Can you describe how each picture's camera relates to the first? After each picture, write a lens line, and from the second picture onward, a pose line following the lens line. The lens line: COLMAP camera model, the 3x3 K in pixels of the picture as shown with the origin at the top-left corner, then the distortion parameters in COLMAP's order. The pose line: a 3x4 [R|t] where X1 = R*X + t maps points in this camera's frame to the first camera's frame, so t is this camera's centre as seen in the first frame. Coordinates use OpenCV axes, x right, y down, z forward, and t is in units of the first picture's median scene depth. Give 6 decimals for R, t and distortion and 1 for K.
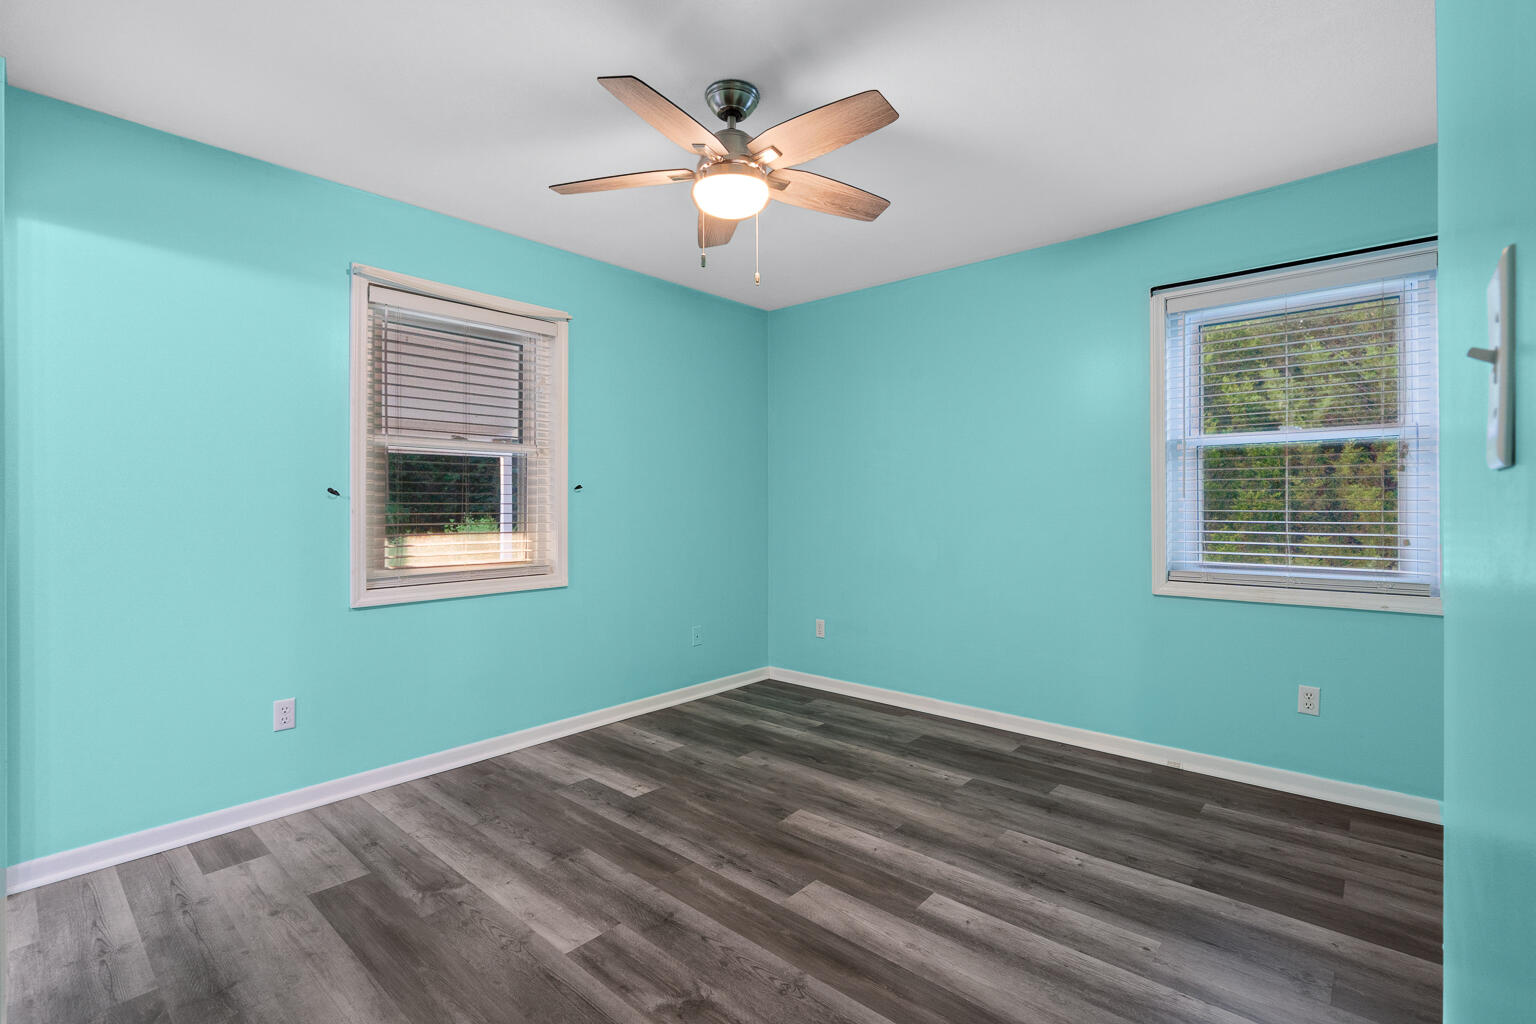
lens RADIAL K [[707.3, 0, 764.5], [0, 707.3, 507.2], [0, 0, 1]] dist [0.000829, 0.000015]
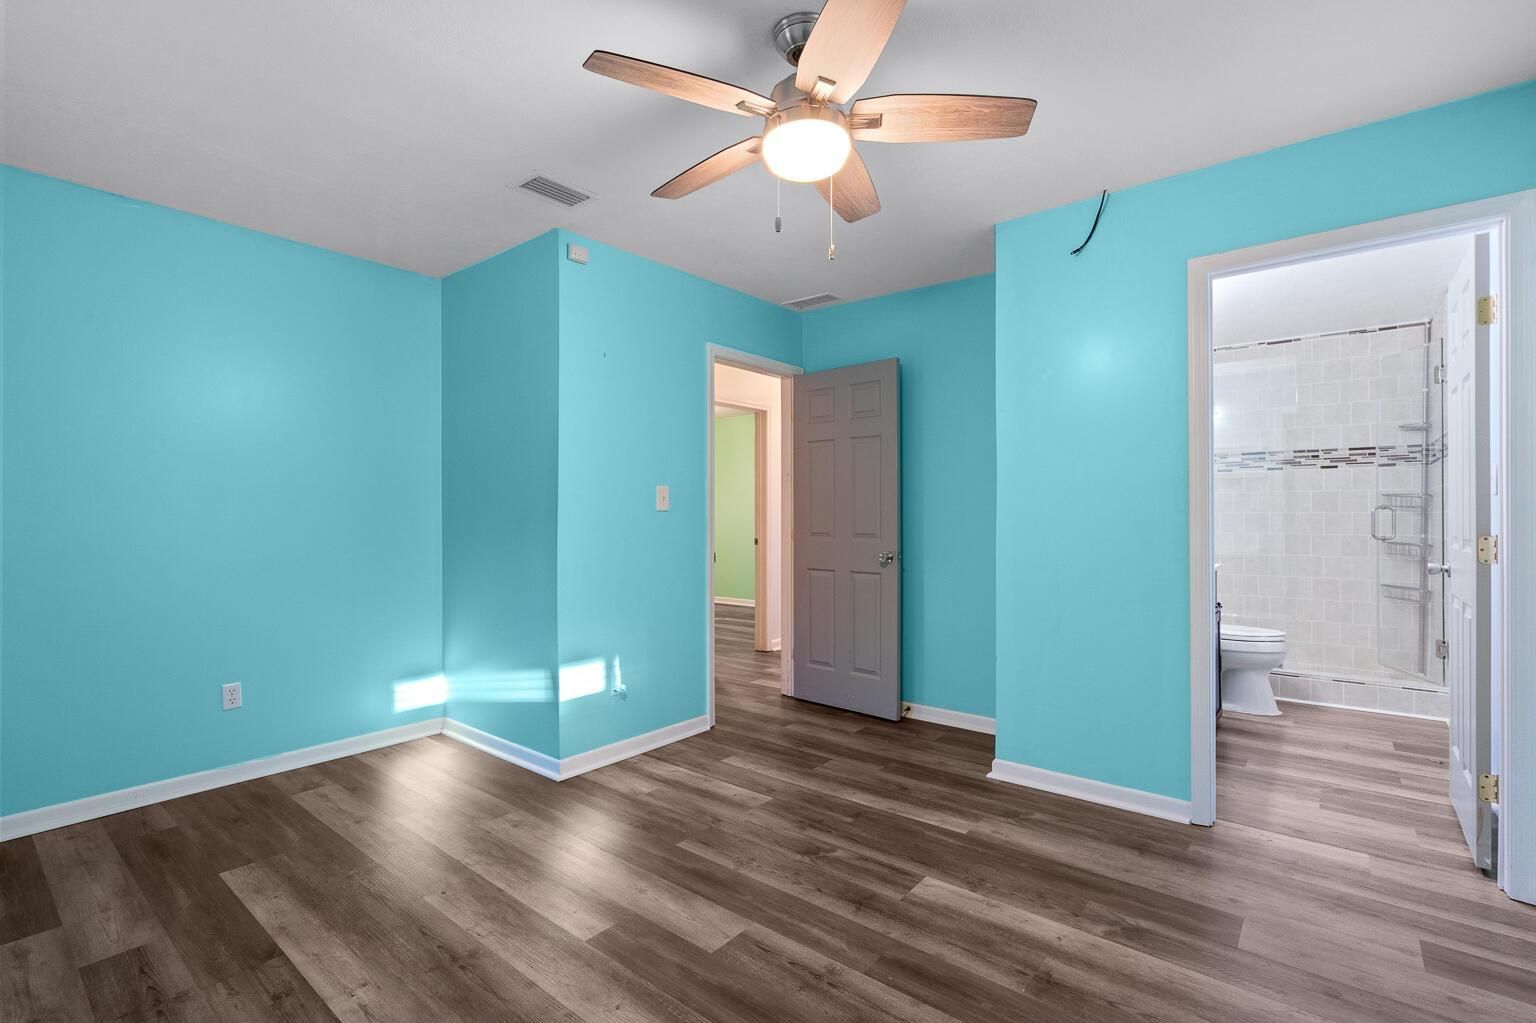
lens RADIAL K [[697.8, 0, 765.6], [0, 697.8, 512.0], [0, 0, 1]] dist [-0.002680, 0.000663]
pose [[-0.999171, 0.004789, -0.040417, 0.040098], [0.004716, 0.999987, 0.001912, -0.009527], [0.040425, 0.001720, -0.999181, 1.894811]]
